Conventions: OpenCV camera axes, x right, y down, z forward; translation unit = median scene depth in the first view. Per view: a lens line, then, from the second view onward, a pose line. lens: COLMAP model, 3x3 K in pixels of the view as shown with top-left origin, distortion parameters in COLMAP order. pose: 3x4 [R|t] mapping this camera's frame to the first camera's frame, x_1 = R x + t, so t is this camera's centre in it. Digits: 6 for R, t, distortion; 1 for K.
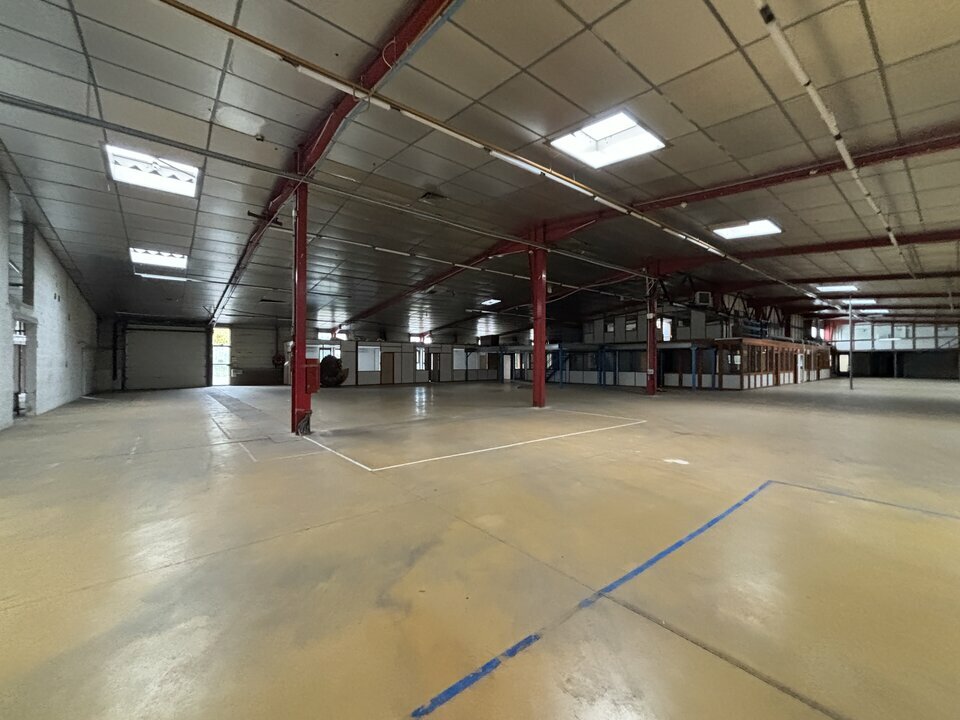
lens RADIAL K [[431.1, 0, 480.7], [0, 431.1, 366.6], [0, 0, 1]] dist [0.003713, 0.000390]
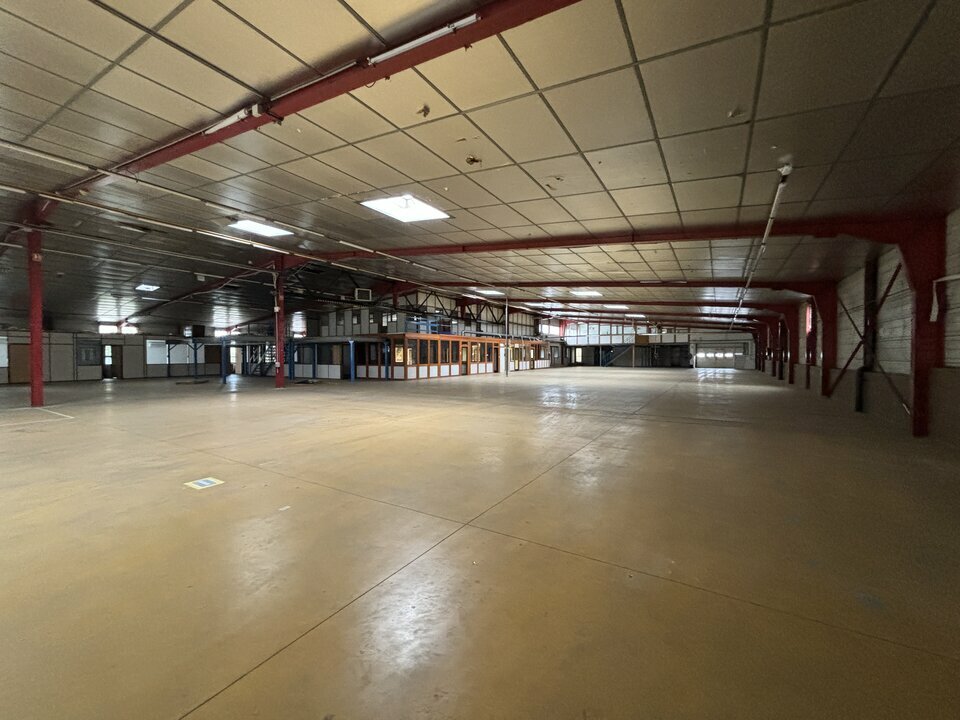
lens RADIAL K [[389.8, 0, 474.6], [0, 389.8, 361.2], [0, 0, 1]] dist [0.001537, 0.002347]
pose [[0.966311, -0.009639, 0.257195, 0.388780], [0.009712, 0.999952, 0.000987, 0.006026], [-0.257192, 0.001544, 0.966359, 0.015218]]
